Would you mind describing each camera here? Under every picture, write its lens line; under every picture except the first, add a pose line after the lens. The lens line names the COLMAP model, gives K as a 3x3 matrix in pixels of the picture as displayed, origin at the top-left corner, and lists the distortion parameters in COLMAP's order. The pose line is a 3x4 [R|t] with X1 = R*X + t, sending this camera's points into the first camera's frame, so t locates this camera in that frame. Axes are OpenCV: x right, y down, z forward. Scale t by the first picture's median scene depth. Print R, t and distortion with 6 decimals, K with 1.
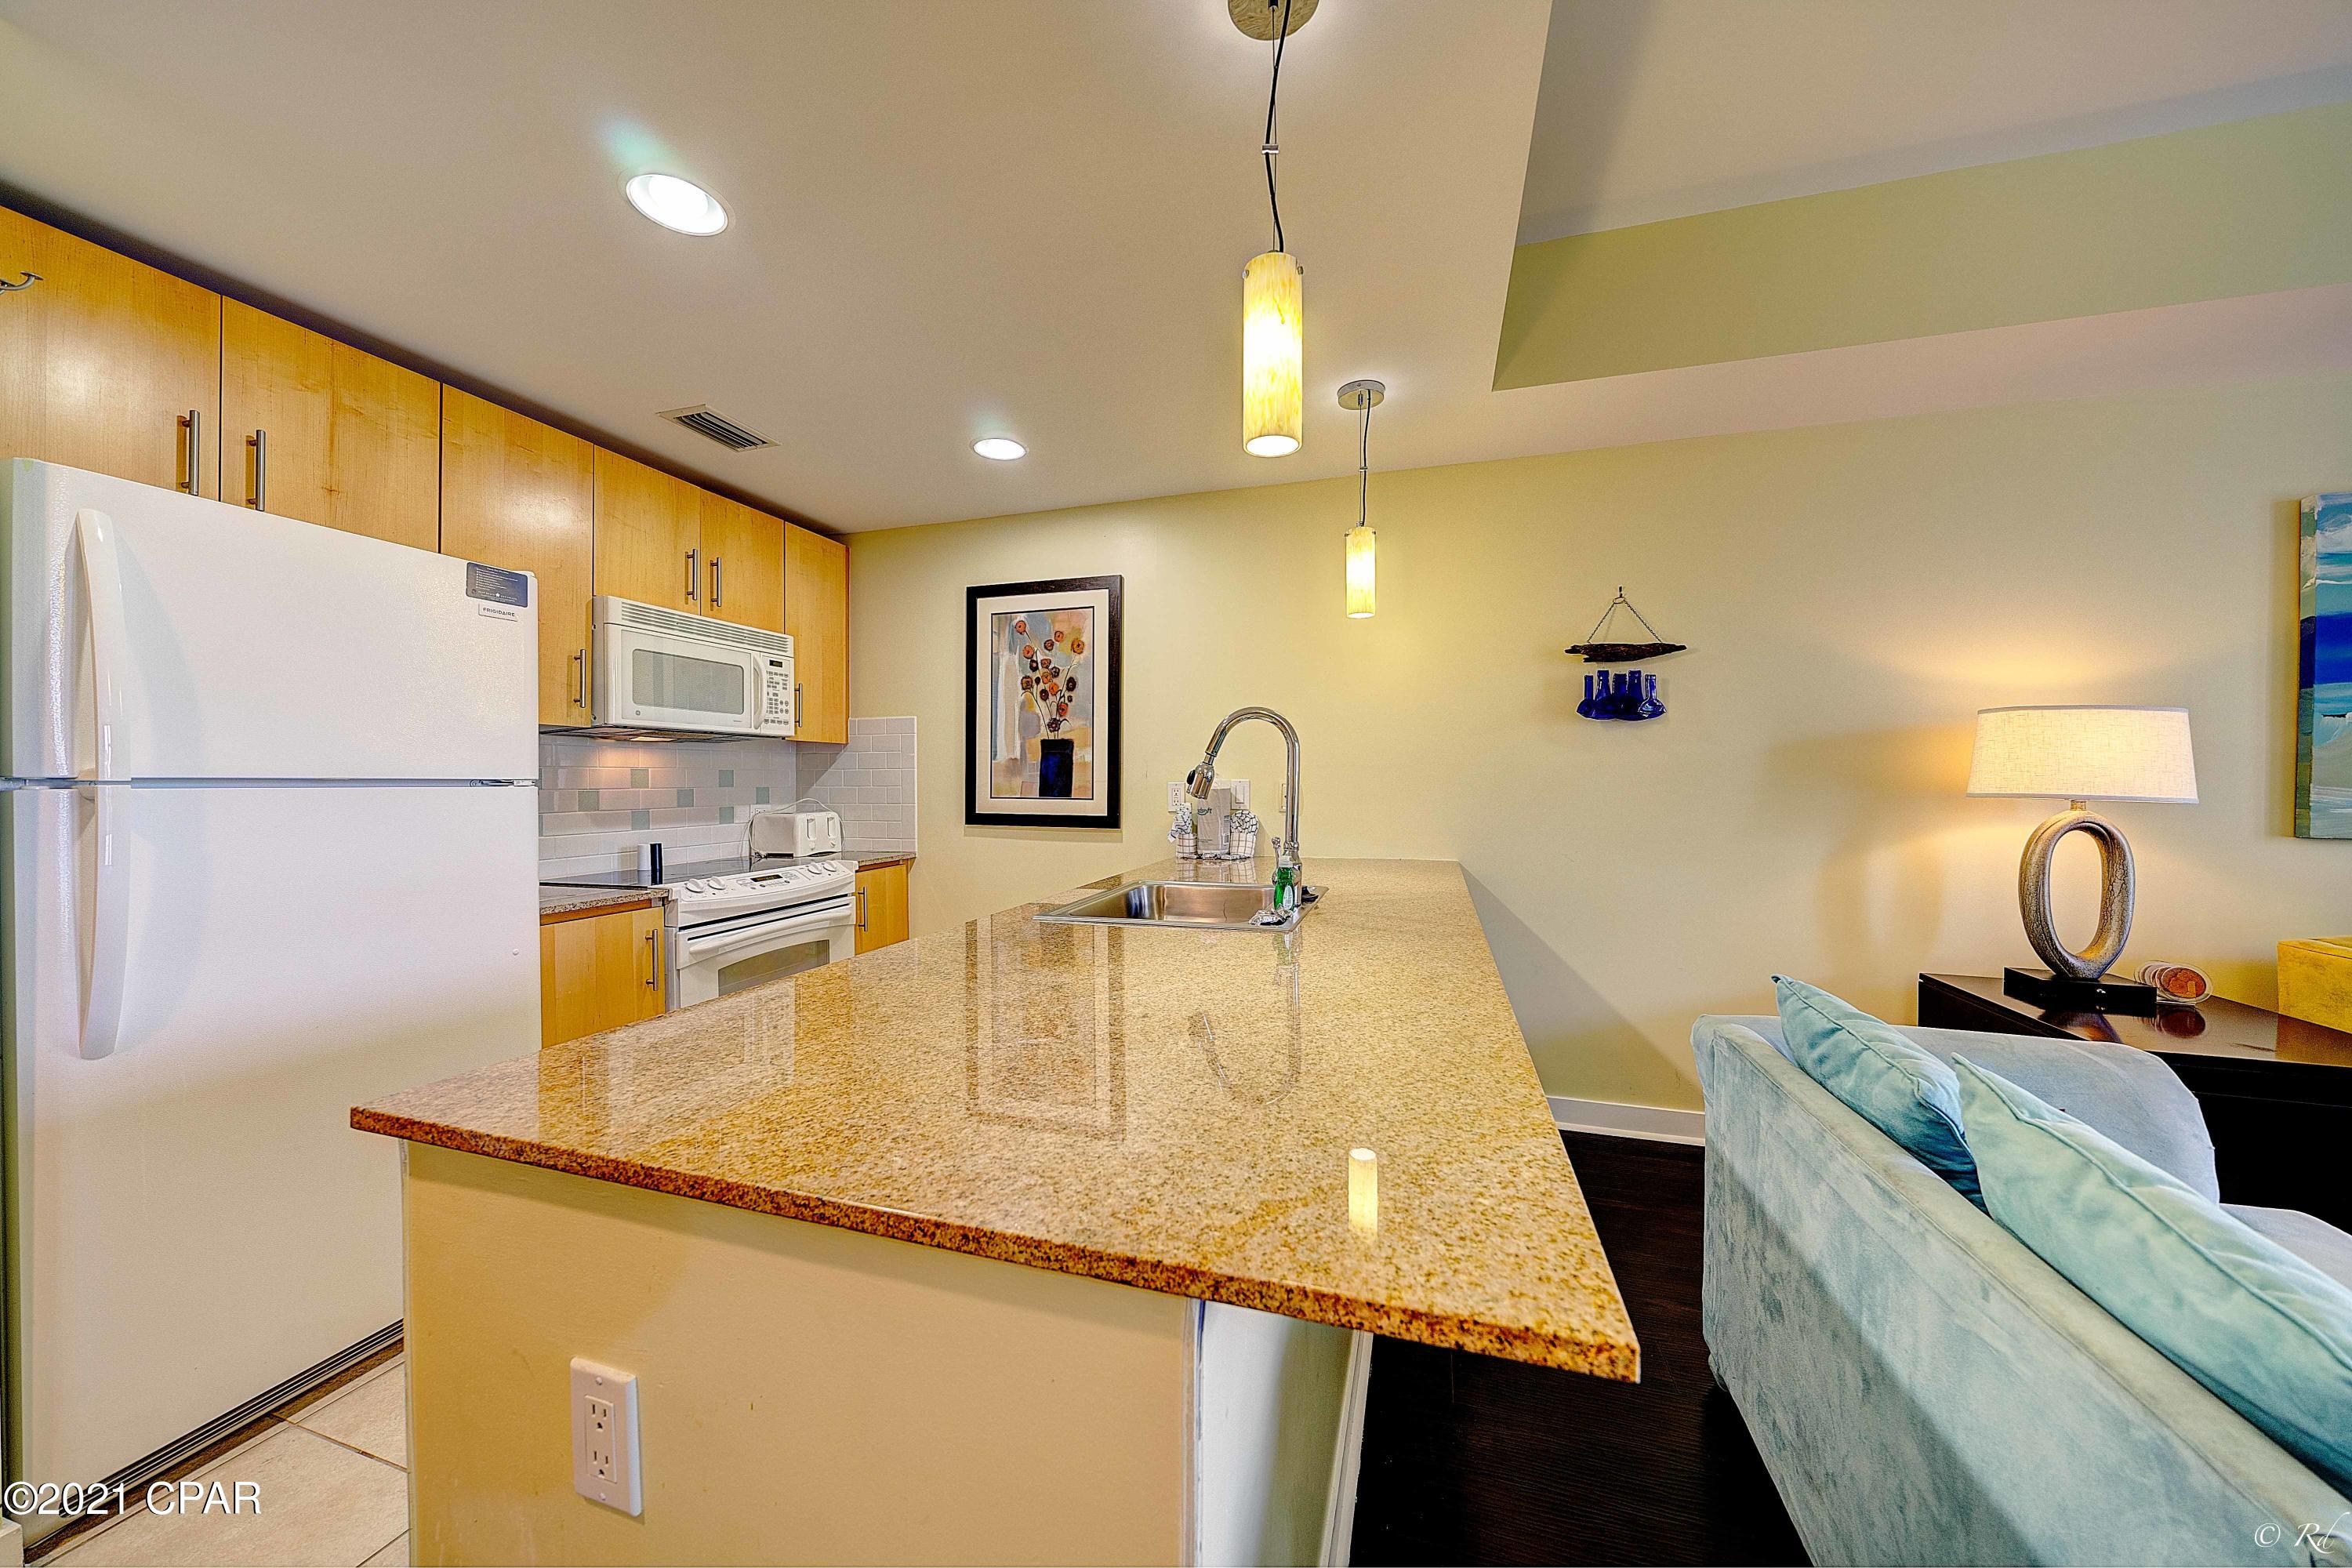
lens RADIAL K [[799.1, 0, 1172.8], [0, 799.1, 784.7], [0, 0, 1]] dist [-0.006490, 0.000057]
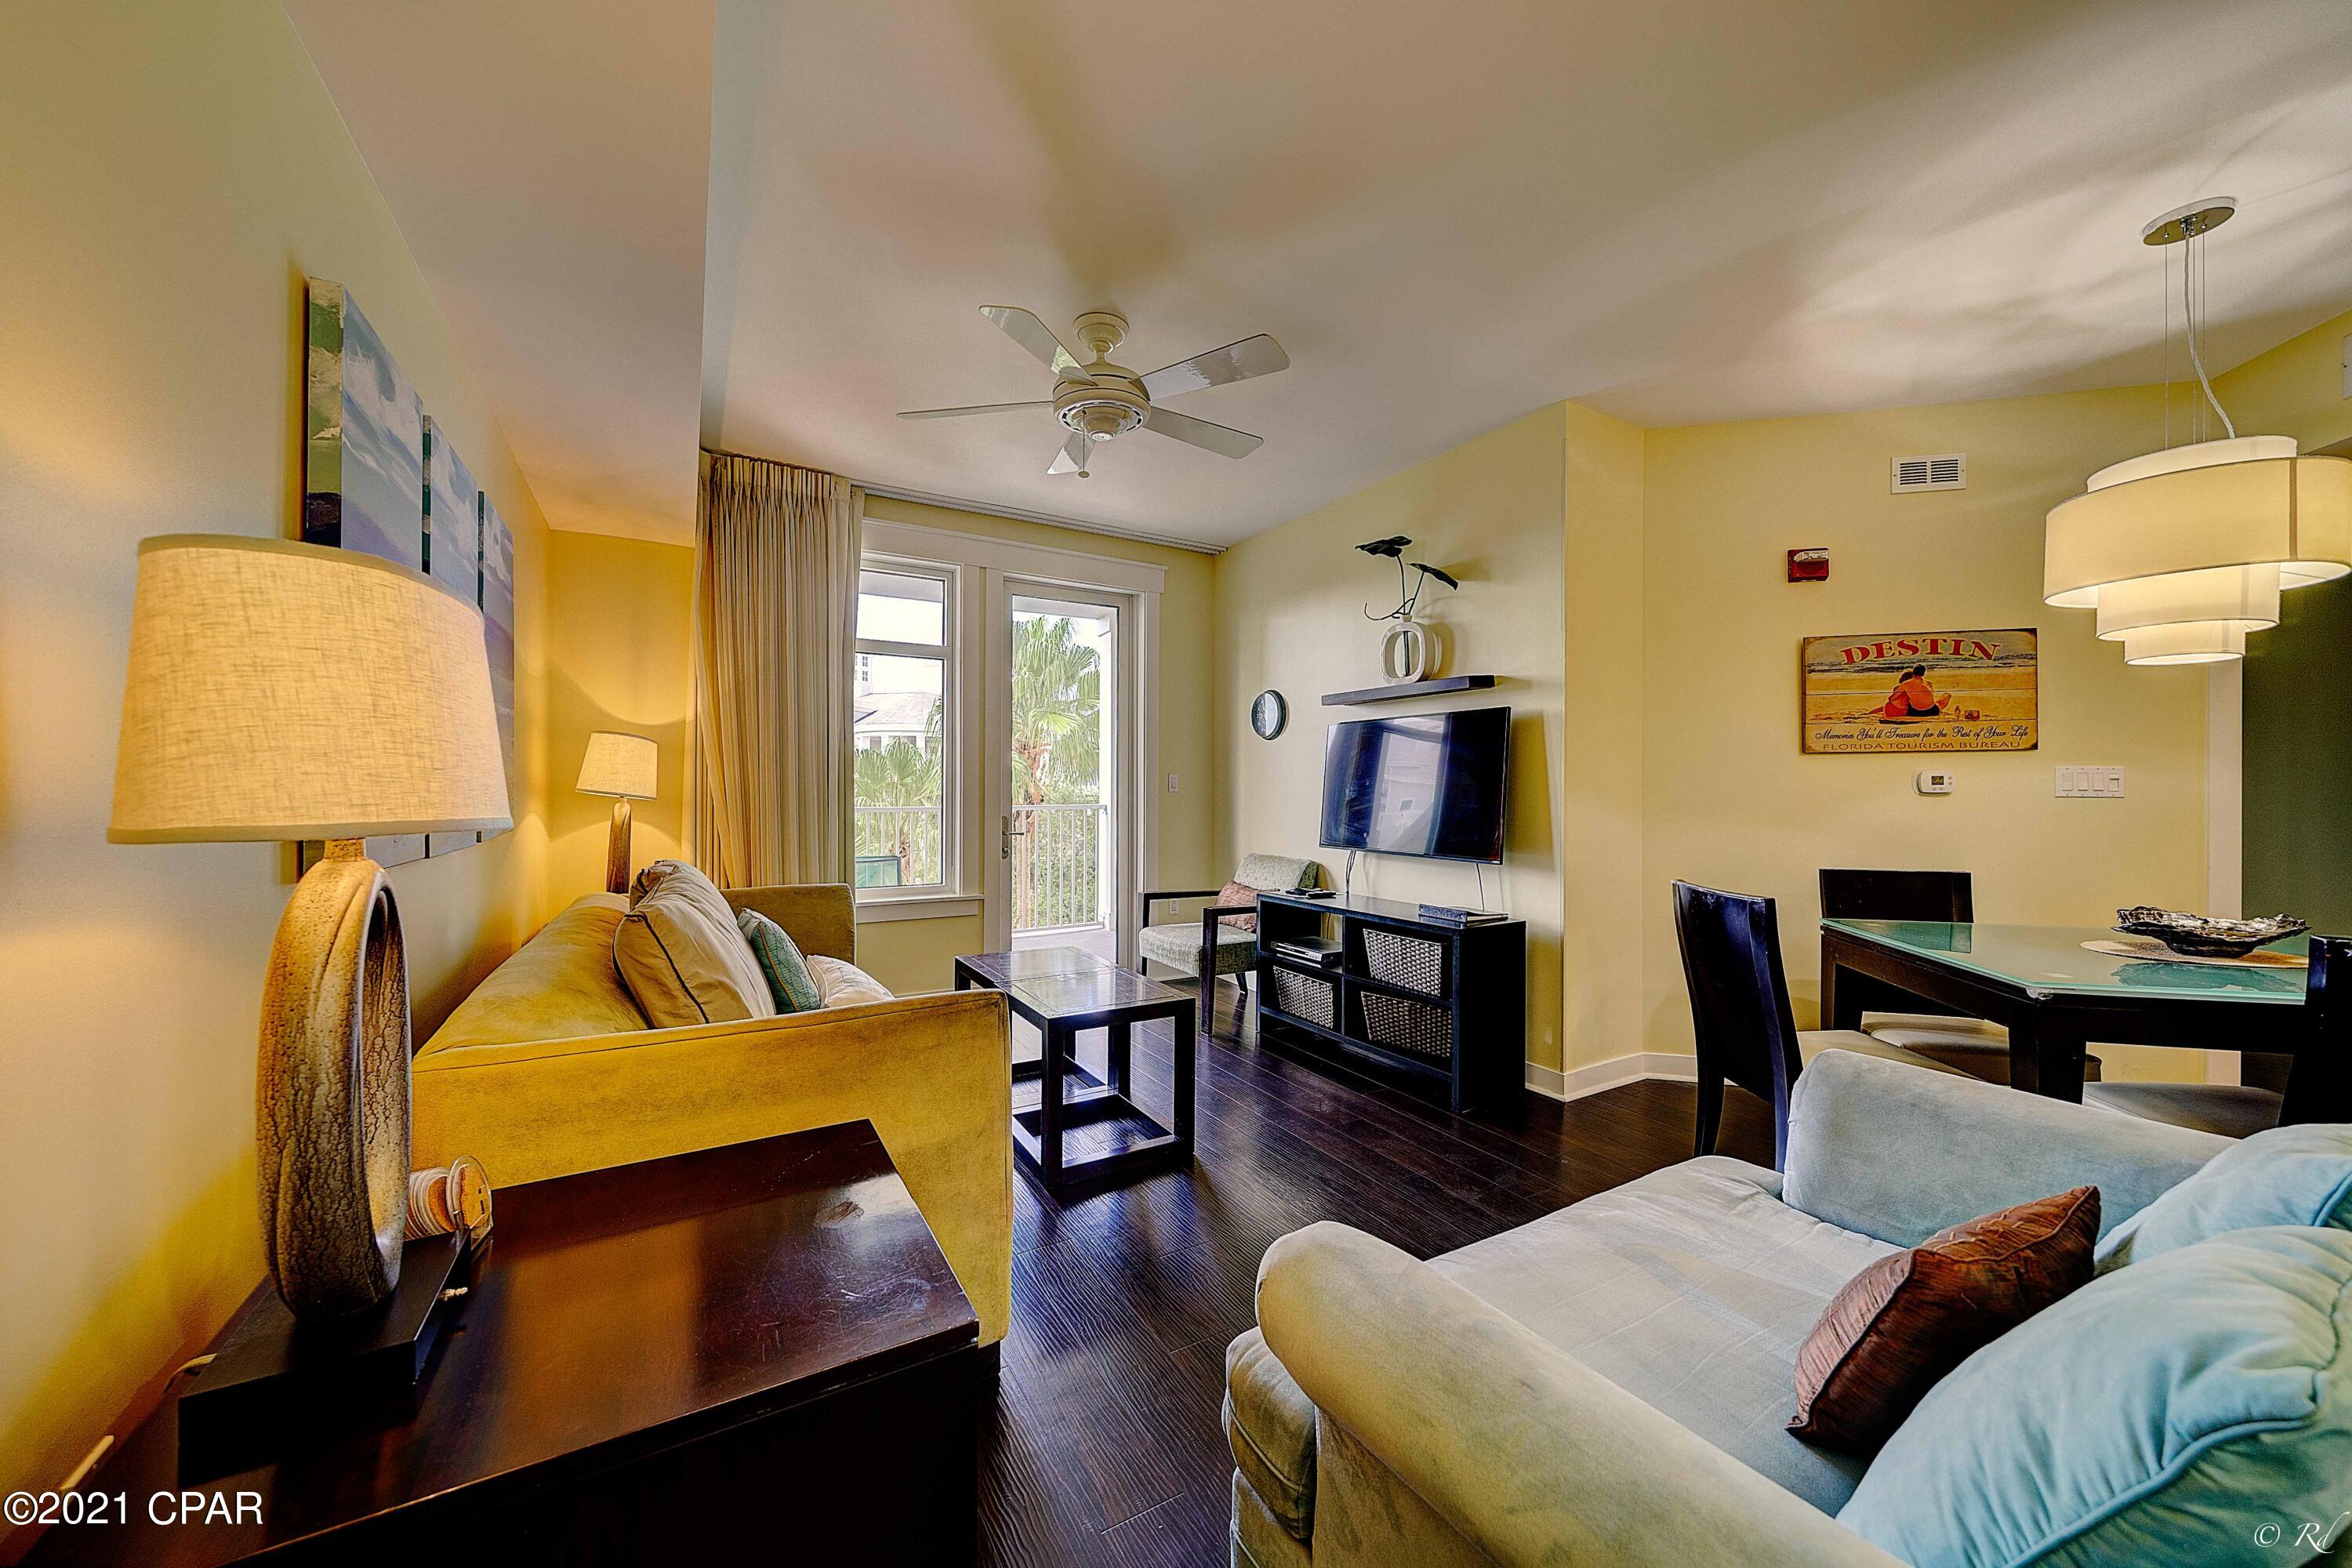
lens RADIAL K [[816.2, 0, 1171.7], [0, 816.2, 784.5], [0, 0, 1]] dist [-0.010761, -0.000029]
pose [[-0.742627, -0.004187, 0.669693, 0.401892], [-0.002650, 0.999991, 0.003313, -0.005627], [-0.669701, 0.000686, -0.742631, 0.678495]]
